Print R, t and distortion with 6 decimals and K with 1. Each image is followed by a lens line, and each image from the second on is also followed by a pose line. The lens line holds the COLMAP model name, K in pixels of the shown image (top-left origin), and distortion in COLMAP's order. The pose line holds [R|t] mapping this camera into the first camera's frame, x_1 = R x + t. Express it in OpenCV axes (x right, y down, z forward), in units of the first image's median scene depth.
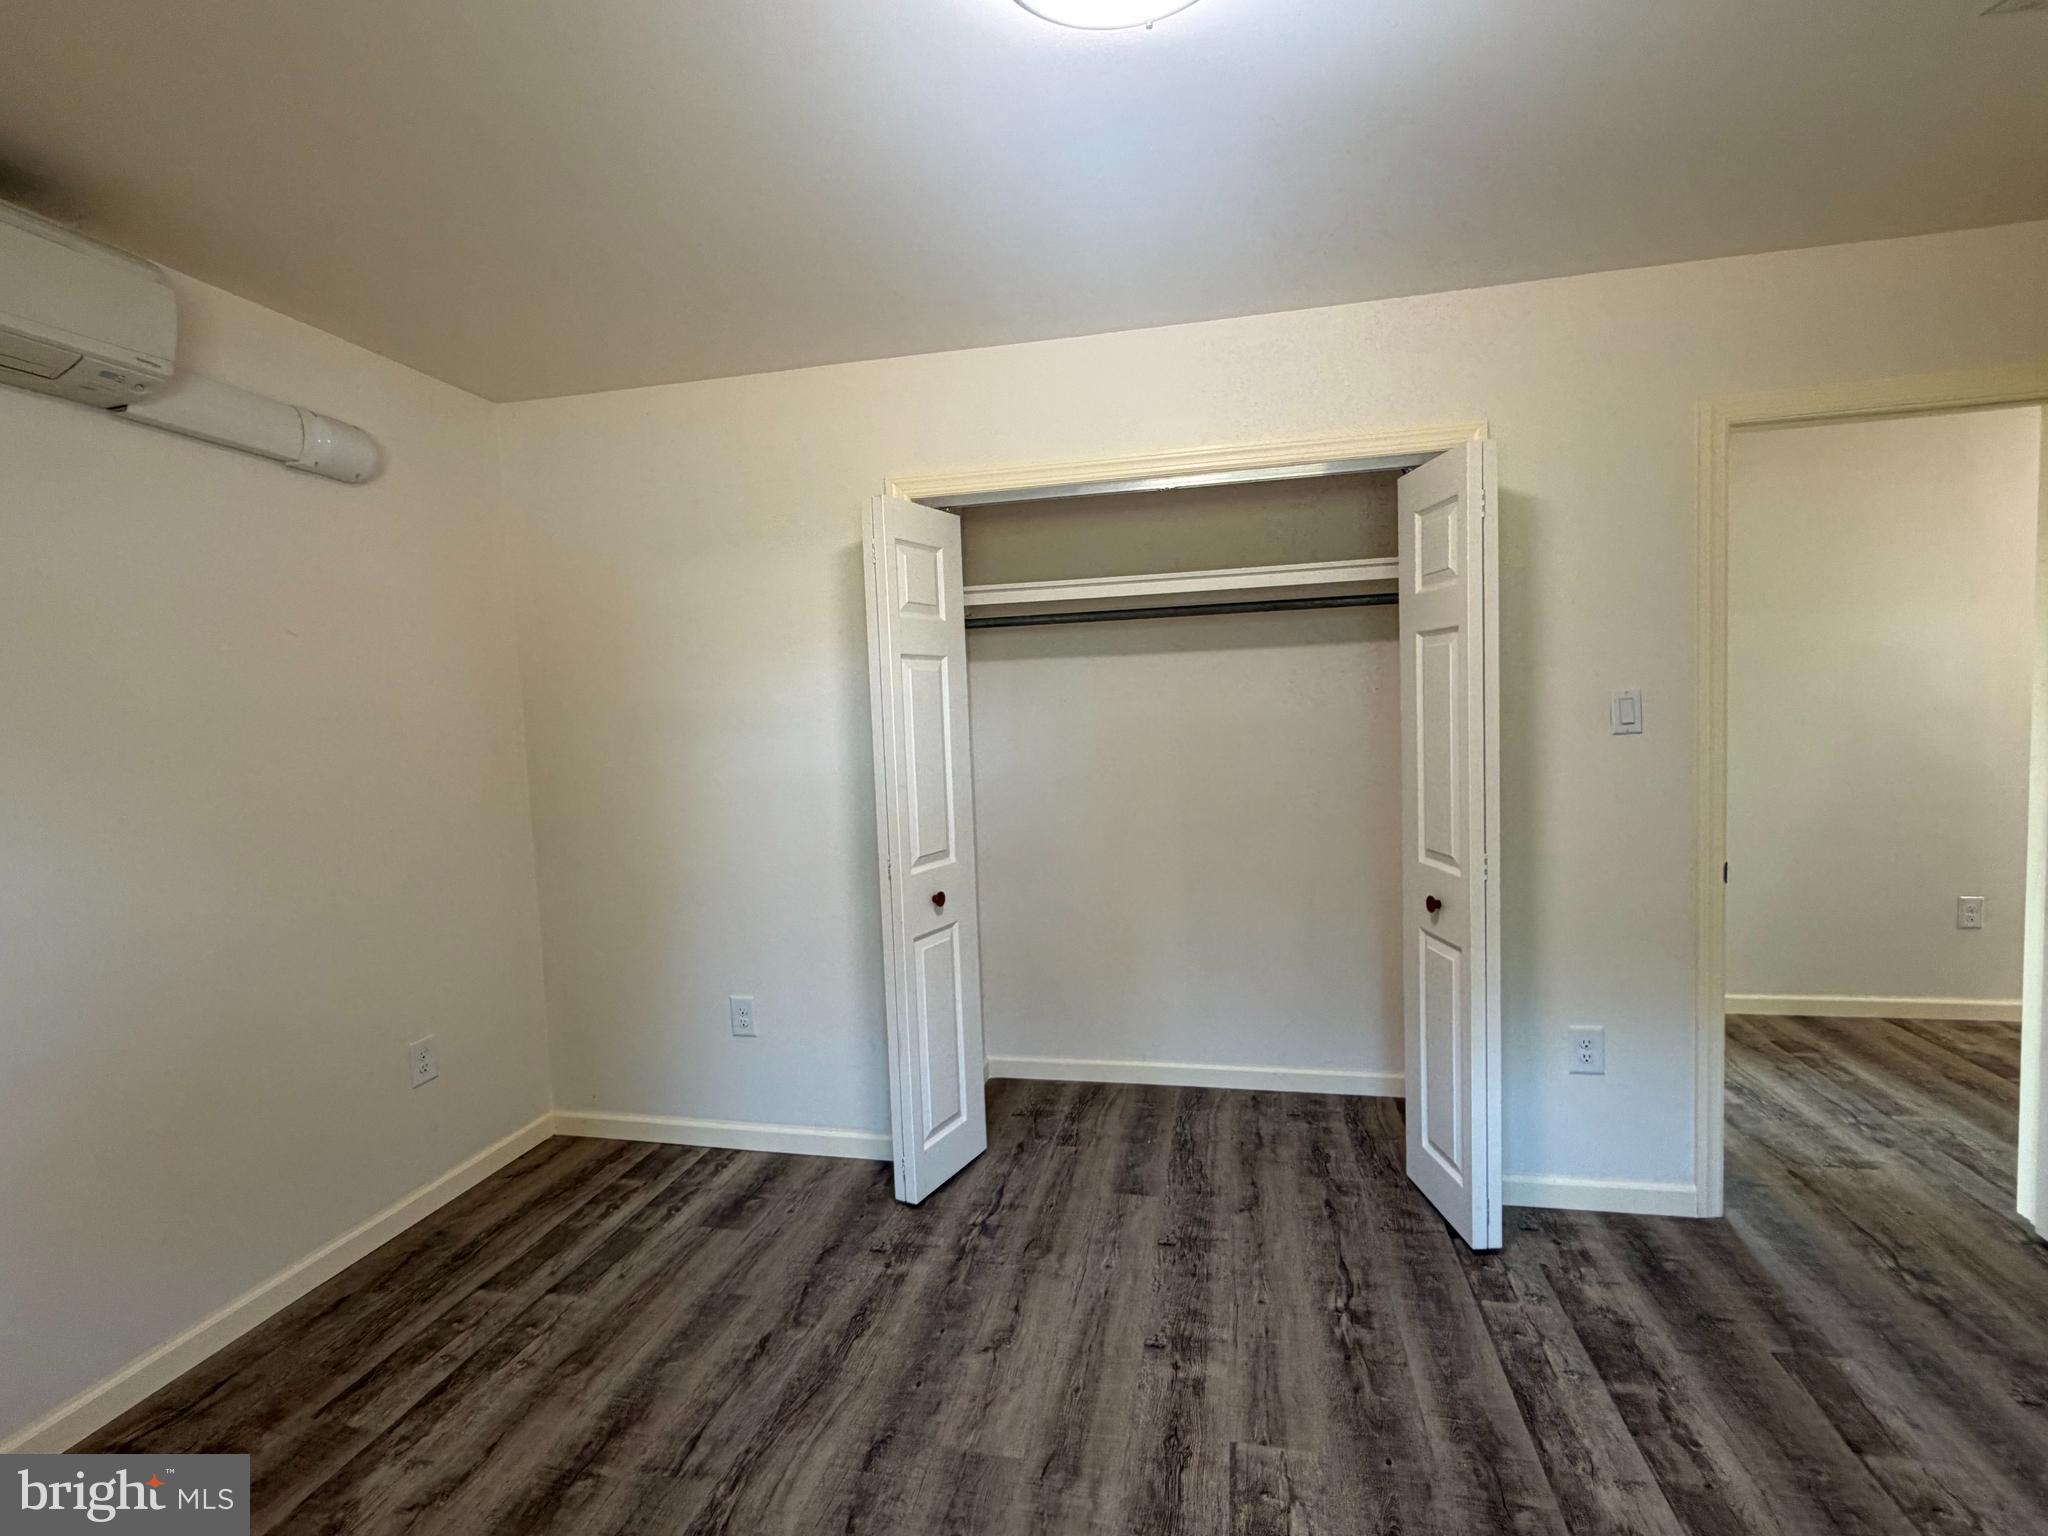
lens RADIAL K [[935.4, 0, 1016.6], [0, 935.4, 778.4], [0, 0, 1]] dist [0.004285, -0.000933]
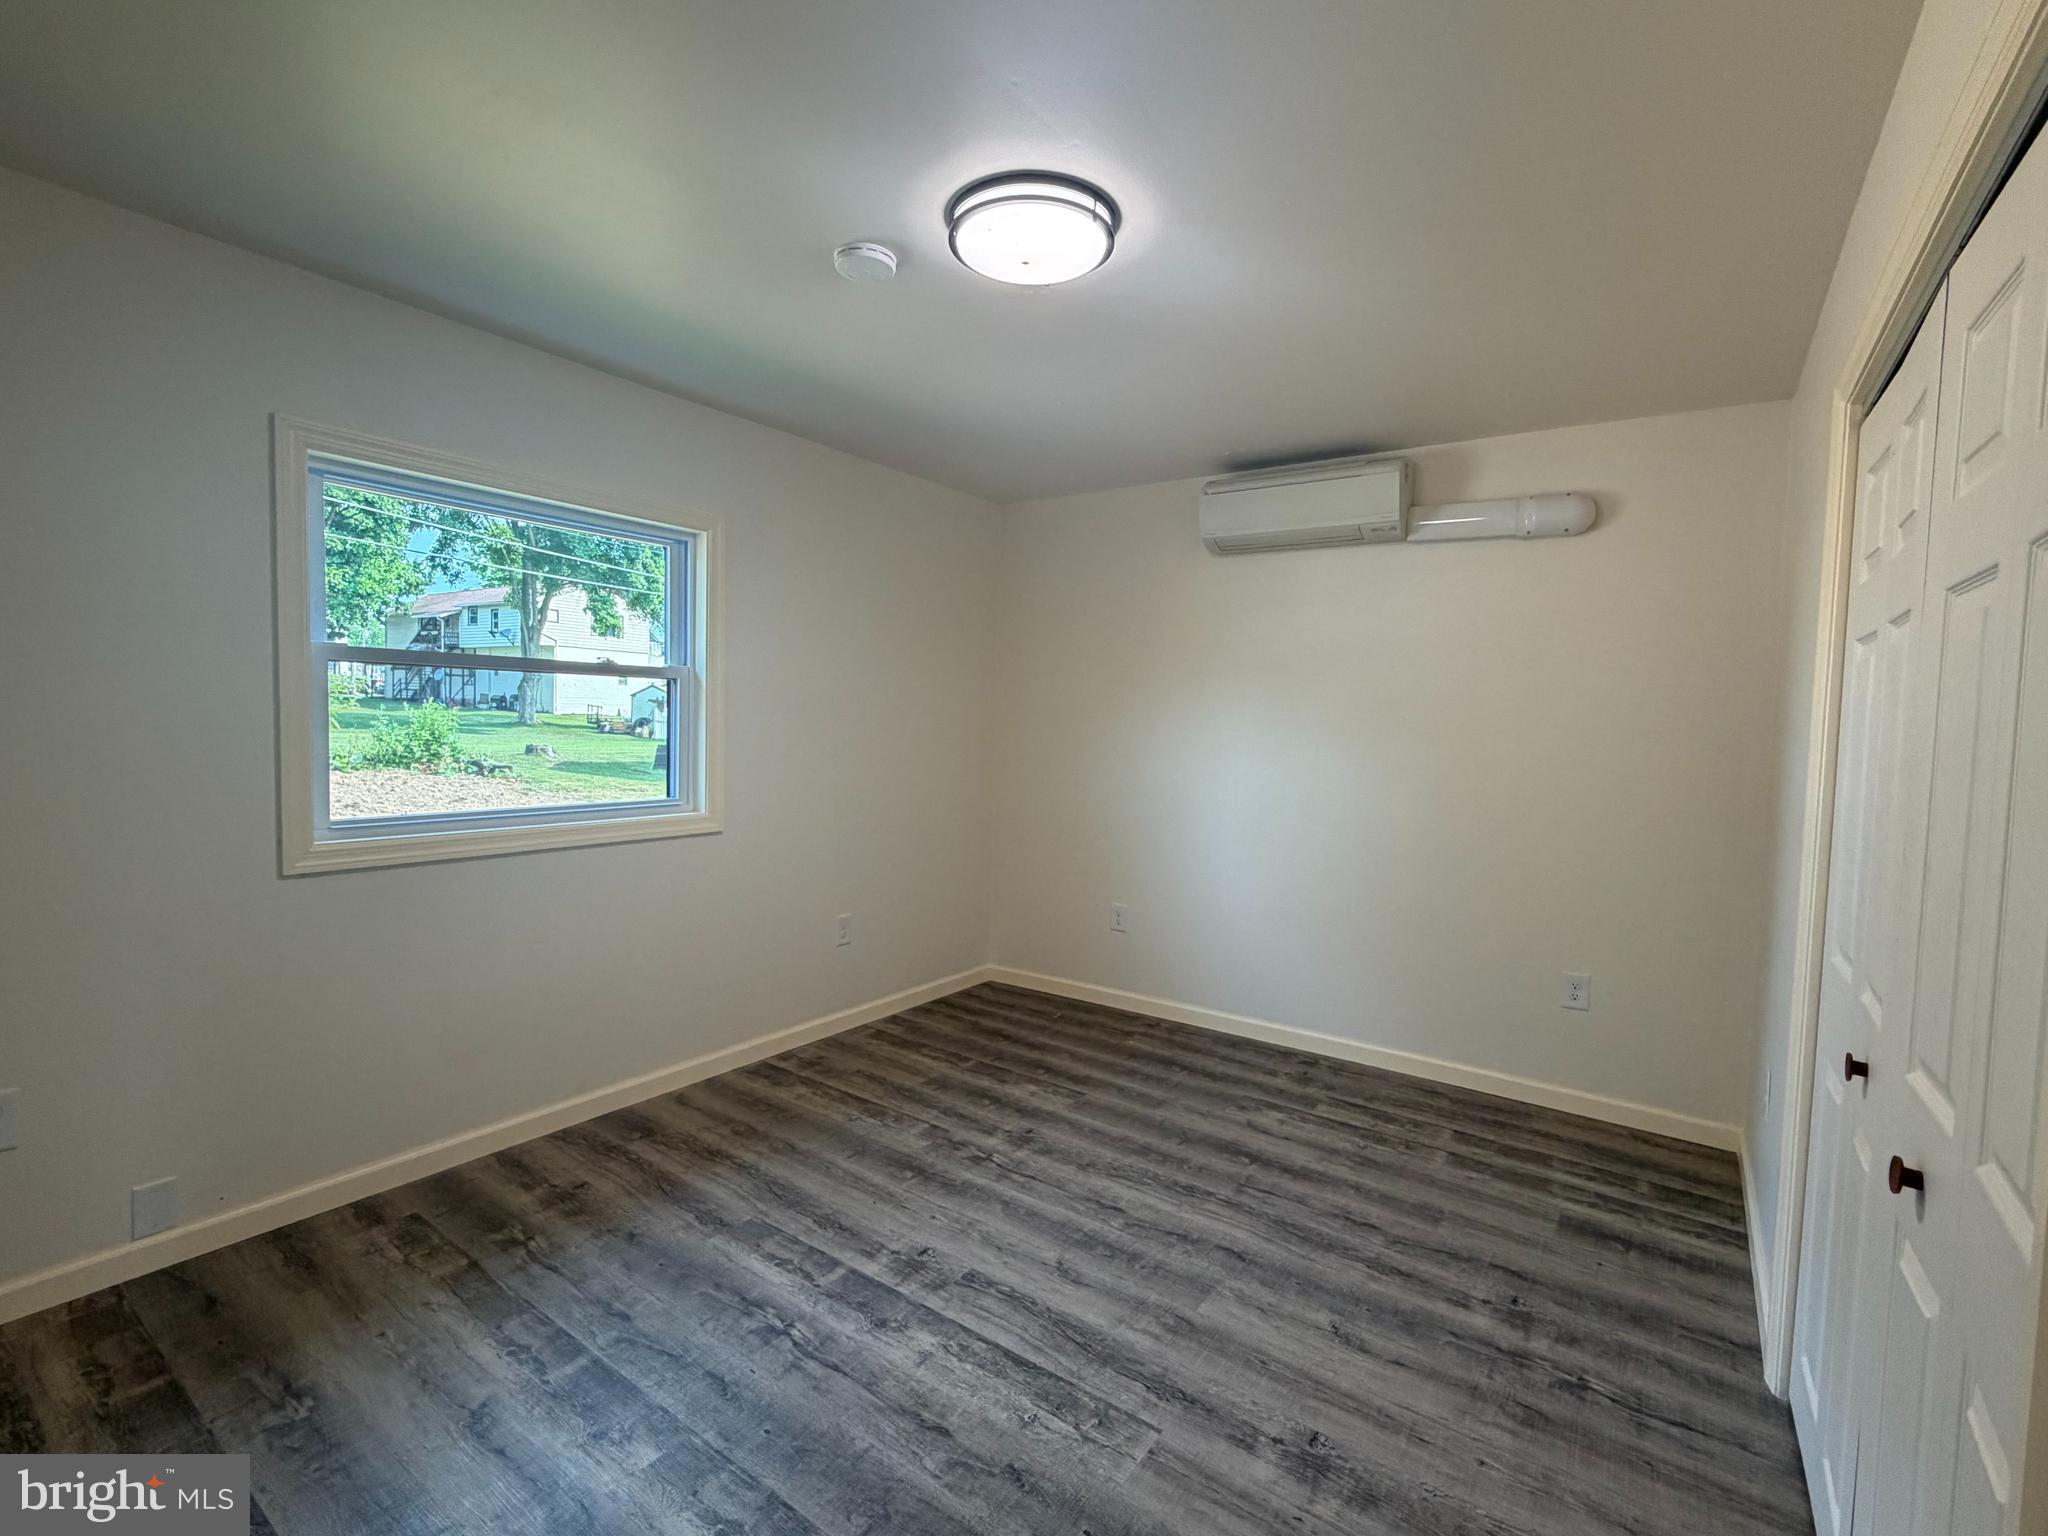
lens RADIAL K [[935.4, 0, 1011.3], [0, 935.4, 761.8], [0, 0, 1]] dist [0.004285, -0.000933]
pose [[-0.401146, 0.066933, -0.913565, 0.984387], [-0.086048, 0.990163, 0.110328, -0.087850], [0.911964, 0.122868, -0.391441, 0.974830]]
